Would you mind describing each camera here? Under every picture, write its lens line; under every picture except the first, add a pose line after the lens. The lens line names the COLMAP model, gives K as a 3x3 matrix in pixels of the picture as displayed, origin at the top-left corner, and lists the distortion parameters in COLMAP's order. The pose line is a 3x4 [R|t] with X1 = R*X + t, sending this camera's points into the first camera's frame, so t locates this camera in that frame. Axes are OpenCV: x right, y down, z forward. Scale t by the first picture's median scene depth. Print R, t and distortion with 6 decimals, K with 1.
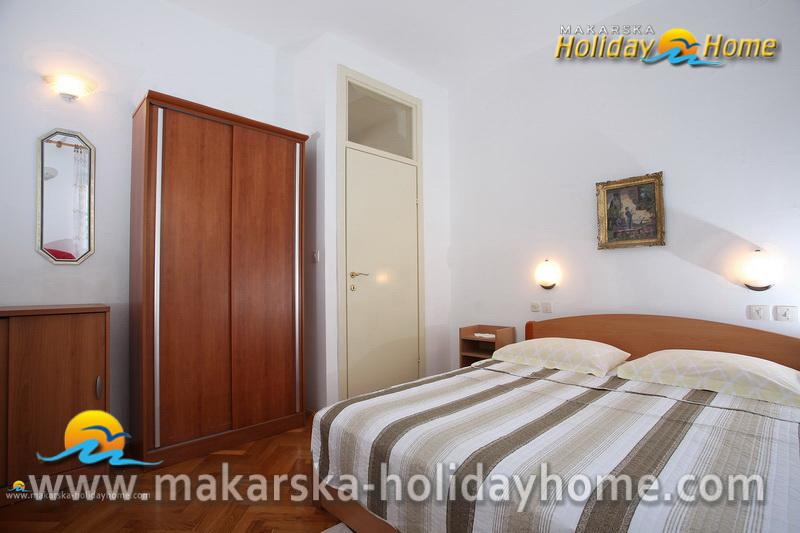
lens RADIAL K [[389.9, 0, 400.2], [0, 389.9, 272.2], [0, 0, 1]] dist [-0.068298, 0.027886]
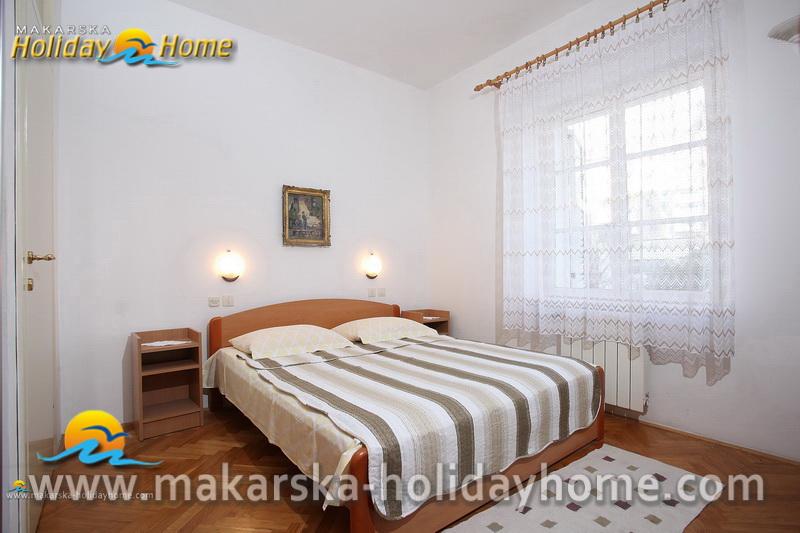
lens RADIAL K [[389.9, 0, 399.6], [0, 389.9, 268.5], [0, 0, 1]] dist [-0.068298, 0.027886]
pose [[0.119982, 0.014363, 0.992672, -0.585042], [-0.021444, 0.999700, -0.011873, 0.017378], [-0.992544, -0.019862, 0.120254, 0.551937]]
